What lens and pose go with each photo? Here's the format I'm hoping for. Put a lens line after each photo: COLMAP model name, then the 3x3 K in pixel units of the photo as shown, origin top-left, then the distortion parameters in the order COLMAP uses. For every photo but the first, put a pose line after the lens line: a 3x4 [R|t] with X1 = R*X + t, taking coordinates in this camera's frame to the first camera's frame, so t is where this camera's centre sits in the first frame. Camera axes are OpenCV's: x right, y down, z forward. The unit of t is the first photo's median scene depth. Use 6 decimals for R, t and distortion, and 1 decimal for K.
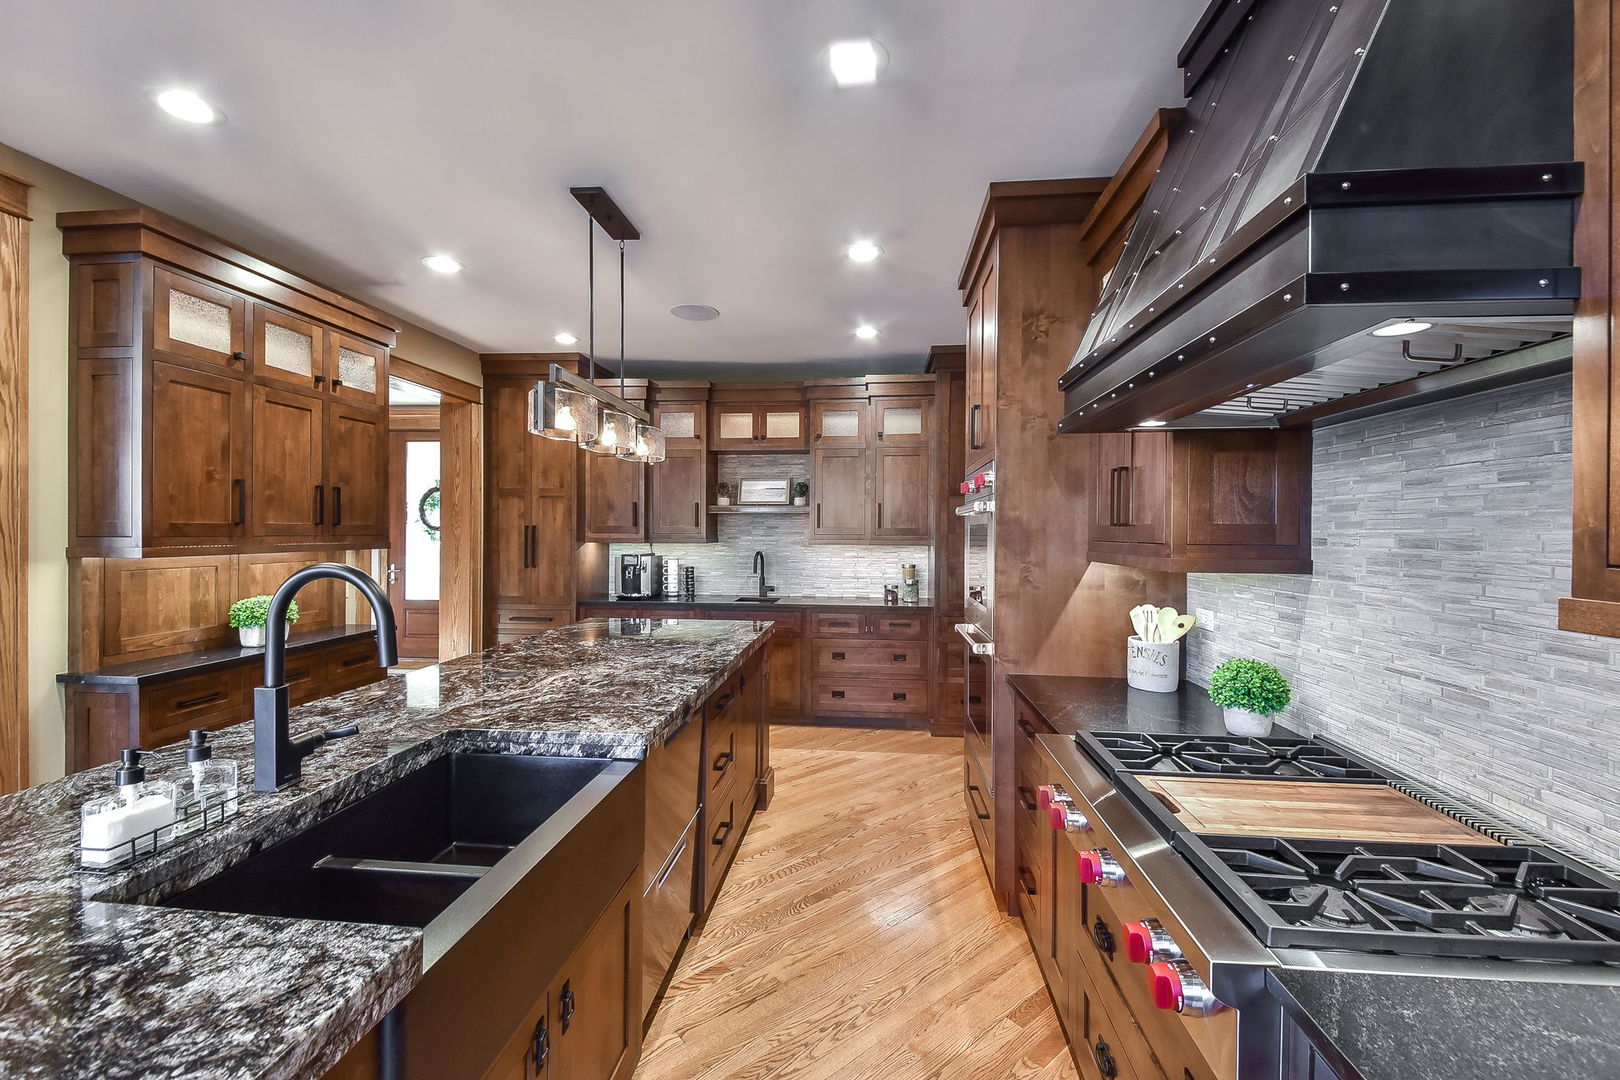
lens RADIAL K [[605.1, 0, 810.0], [0, 605.1, 540.0], [0, 0, 1]] dist [-0.000320, 0.000008]
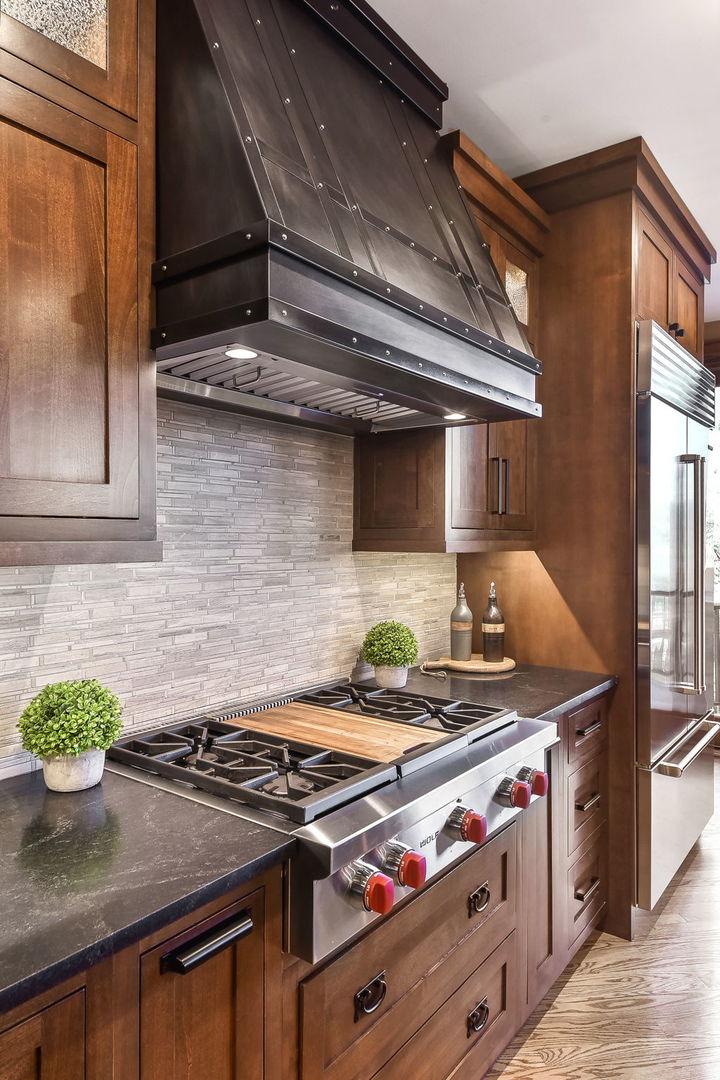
lens RADIAL K [[689.5, 0, 360.0], [0, 689.5, 540.0], [0, 0, 1]] dist [0.000011, 0.000033]
pose [[-0.854505, -0.009533, 0.519356, 0.012985], [0.000693, 0.999810, 0.019491, 0.020418], [-0.519443, 0.017015, -0.854336, 2.081855]]
